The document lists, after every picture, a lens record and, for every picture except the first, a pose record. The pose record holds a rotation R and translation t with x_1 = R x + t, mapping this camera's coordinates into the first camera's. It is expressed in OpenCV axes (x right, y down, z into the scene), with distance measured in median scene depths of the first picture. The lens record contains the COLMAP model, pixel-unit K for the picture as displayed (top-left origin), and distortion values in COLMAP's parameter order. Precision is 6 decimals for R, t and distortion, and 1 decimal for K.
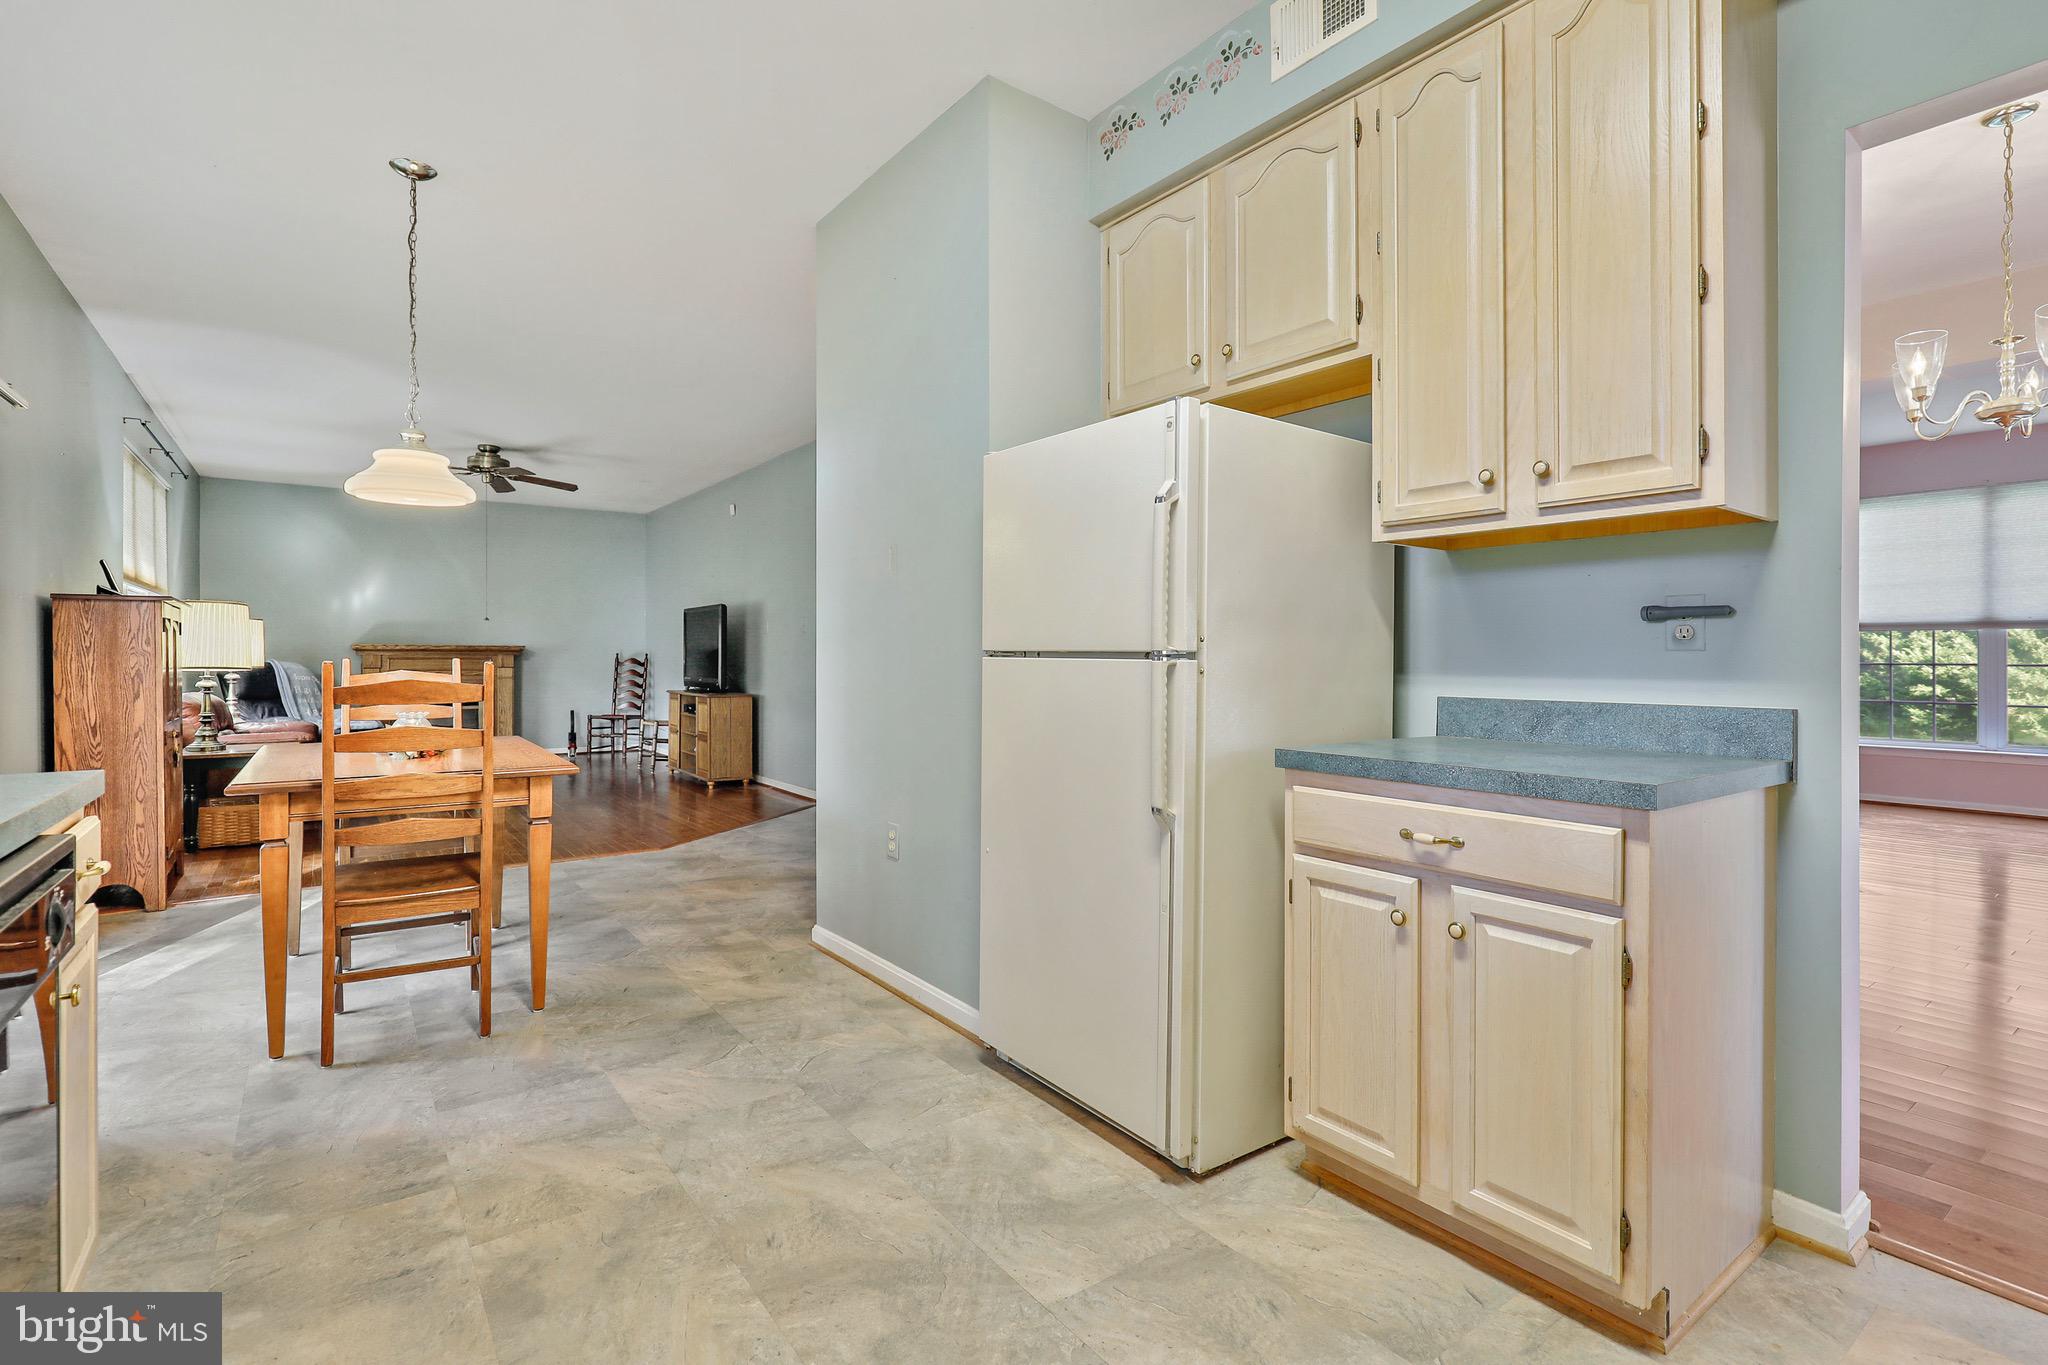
lens RADIAL K [[951.3, 0, 1028.9], [0, 951.3, 669.4], [0, 0, 1]] dist [-0.007117, 0.002138]
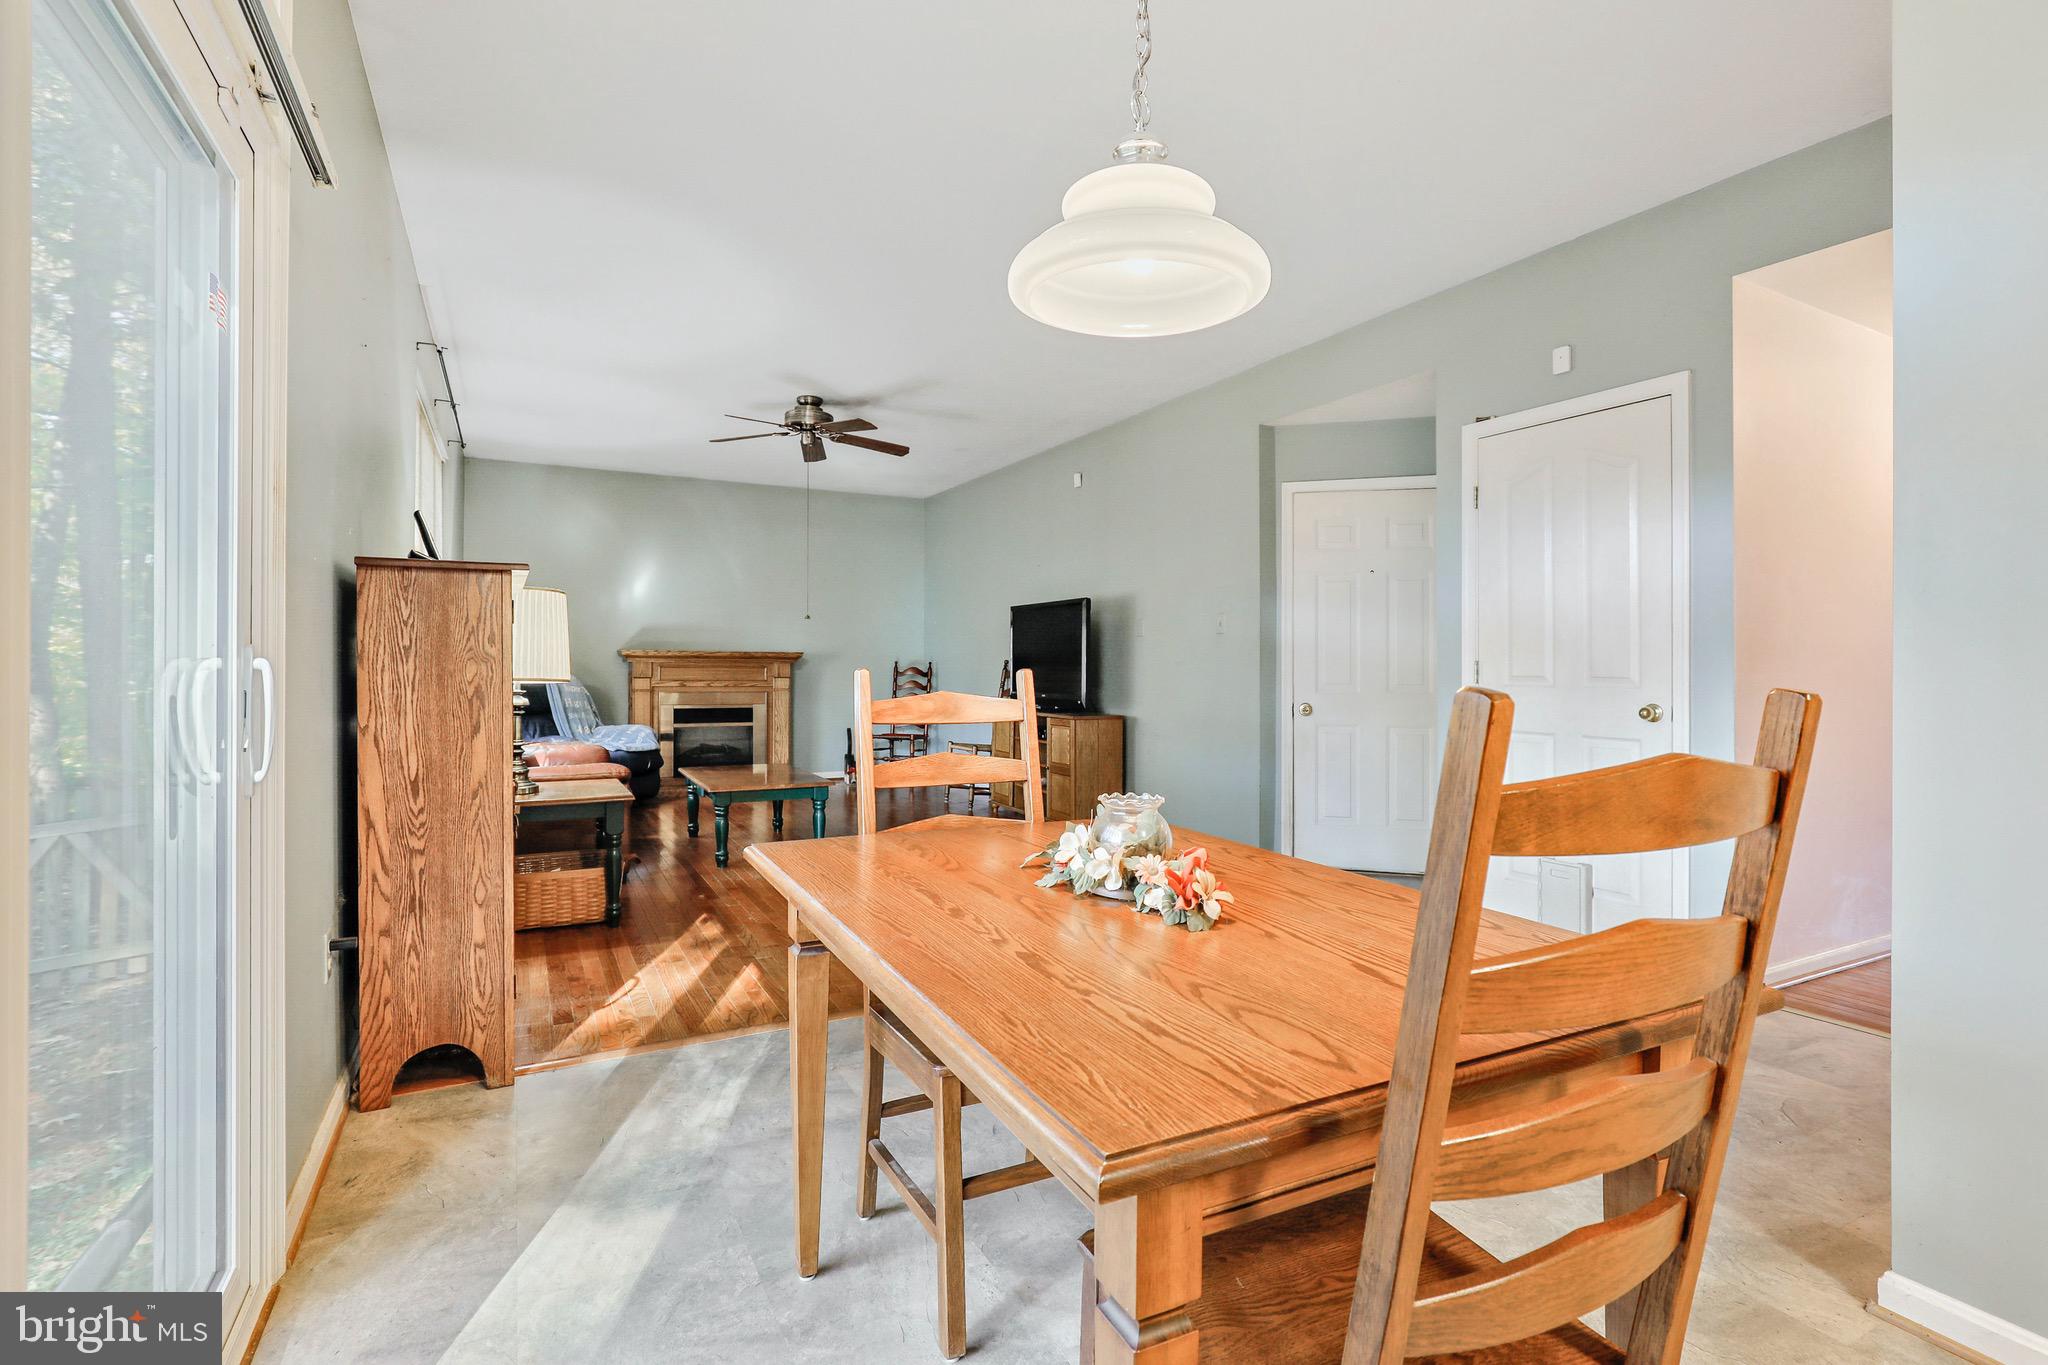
lens RADIAL K [[951.3, 0, 1022.4], [0, 951.3, 676.8], [0, 0, 1]] dist [-0.007117, 0.002138]
pose [[0.989073, 0.004836, -0.147344, -0.280357], [-0.005090, 0.999986, -0.001346, -0.003544], [0.147336, 0.002081, 0.989084, 0.249993]]
